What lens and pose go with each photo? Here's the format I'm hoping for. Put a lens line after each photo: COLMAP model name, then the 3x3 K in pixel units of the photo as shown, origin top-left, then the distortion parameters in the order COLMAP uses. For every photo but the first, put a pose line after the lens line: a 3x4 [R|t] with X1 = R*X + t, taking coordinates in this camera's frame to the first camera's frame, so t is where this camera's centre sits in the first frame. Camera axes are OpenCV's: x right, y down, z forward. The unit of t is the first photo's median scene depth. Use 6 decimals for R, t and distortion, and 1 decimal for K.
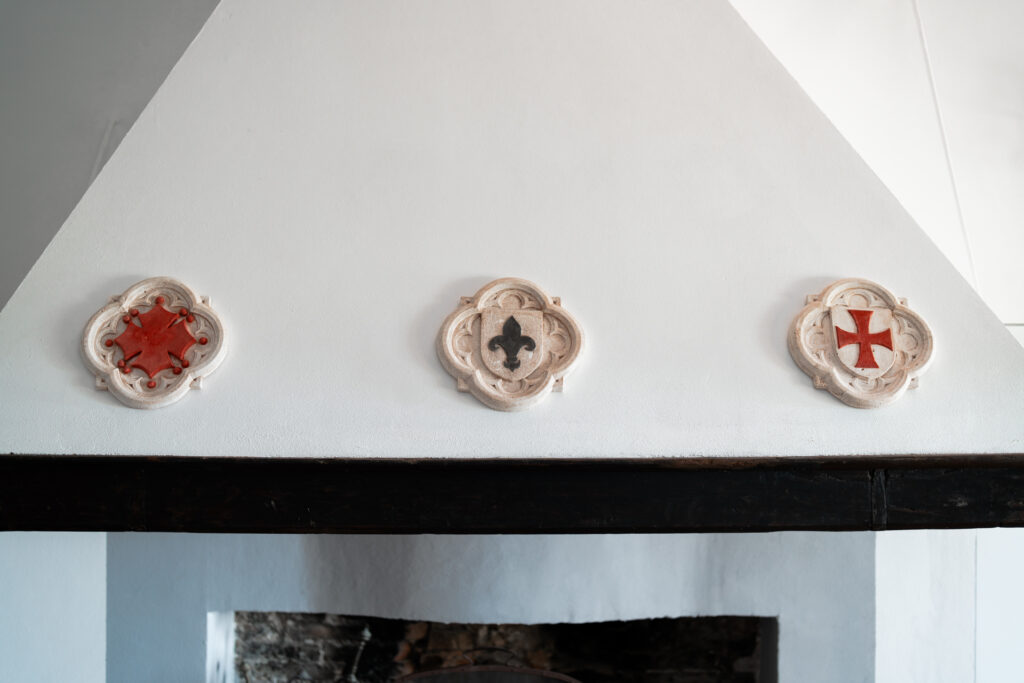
lens RADIAL K [[1407.9, 0, 512.0], [0, 1407.9, 341.5], [0, 0, 1]] dist [-0.008317, -0.014912]
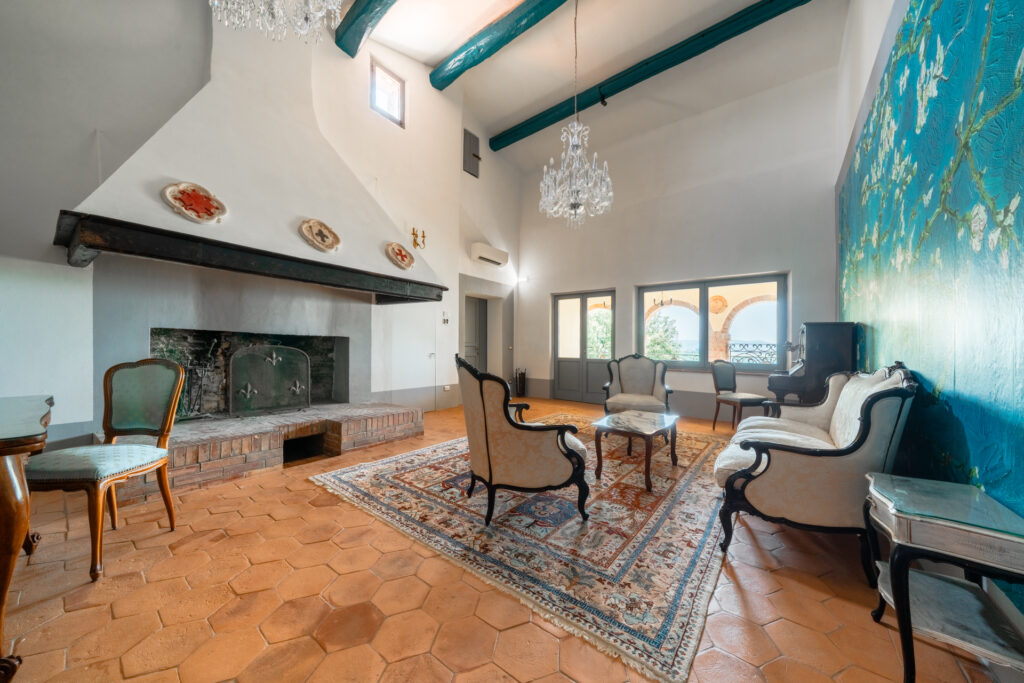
lens RADIAL K [[353.4, 0, 508.2], [0, 353.4, 347.6], [0, 0, 1]] dist [0.000556, -0.000034]
pose [[0.610508, 0.006982, 0.791980, -0.431169], [-0.013342, 0.999910, 0.001470, 0.285032], [-0.791898, -0.011464, 0.610546, 0.037629]]
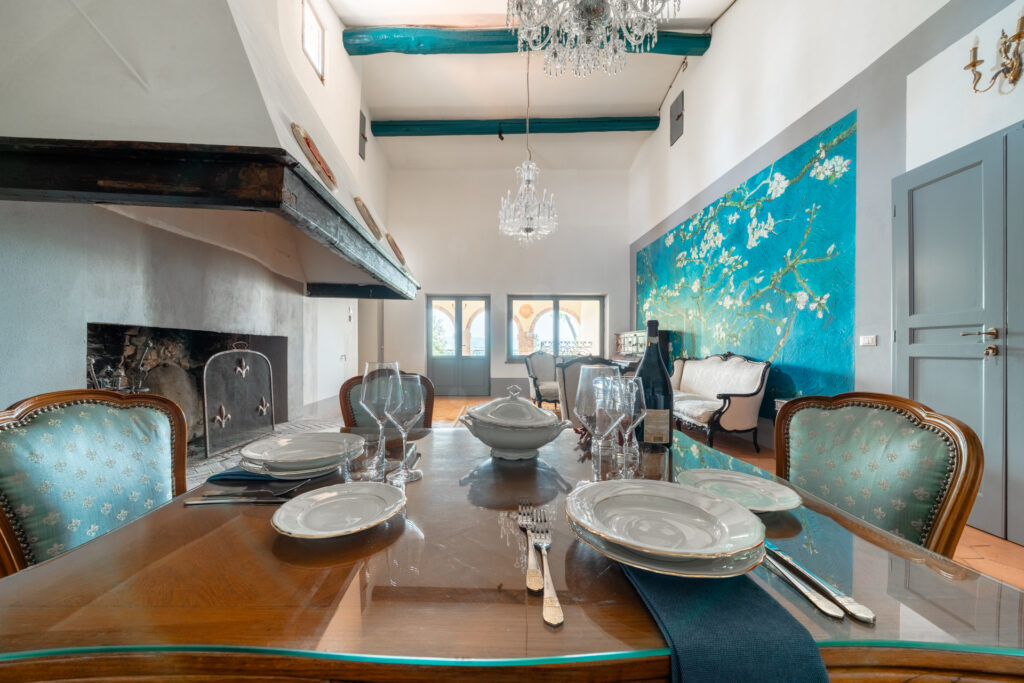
lens RADIAL K [[353.4, 0, 508.2], [0, 353.4, 347.6], [0, 0, 1]] dist [0.000556, -0.000034]
pose [[-0.025269, -0.004733, 0.999669, -0.788923], [-0.001647, 0.999988, 0.004693, 0.280765], [-0.999679, -0.001528, -0.025276, 0.700954]]
